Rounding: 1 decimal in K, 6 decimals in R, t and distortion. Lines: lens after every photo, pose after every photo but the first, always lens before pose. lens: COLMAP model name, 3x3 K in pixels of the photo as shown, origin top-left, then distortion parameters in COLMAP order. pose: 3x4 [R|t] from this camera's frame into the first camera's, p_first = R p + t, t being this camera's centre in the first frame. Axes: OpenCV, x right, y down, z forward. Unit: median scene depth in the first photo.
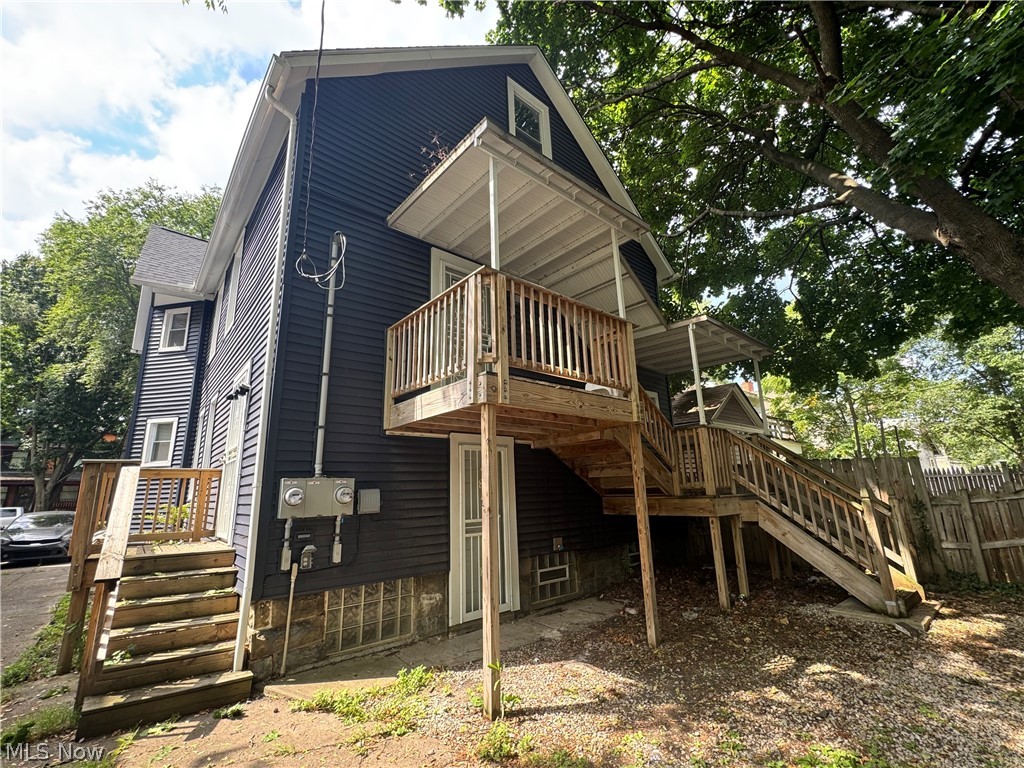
lens RADIAL K [[443.4, 0, 512.2], [0, 443.4, 382.3], [0, 0, 1]] dist [-0.003189, -0.000040]
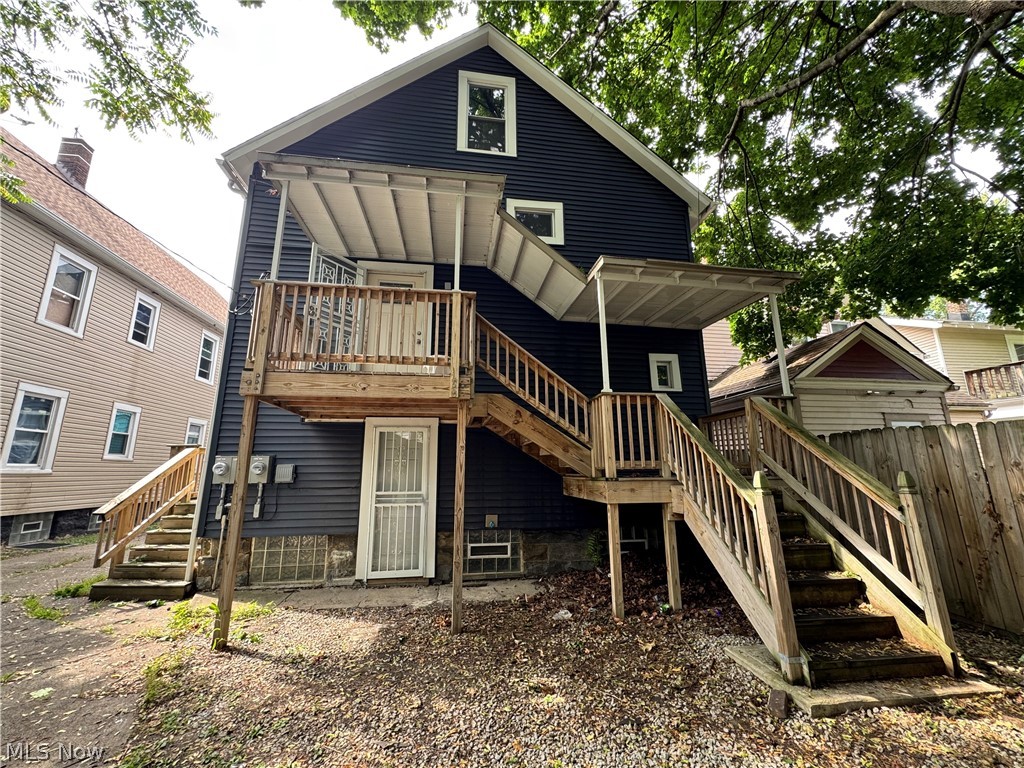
lens RADIAL K [[408.9, 0, 513.5], [0, 408.9, 384.8], [0, 0, 1]] dist [-0.003248, 0.000232]
pose [[0.844893, -0.089822, -0.527341, 0.824894], [0.112353, 0.993610, 0.010768, 0.065268], [0.523004, -0.068347, 0.849586, 0.319471]]
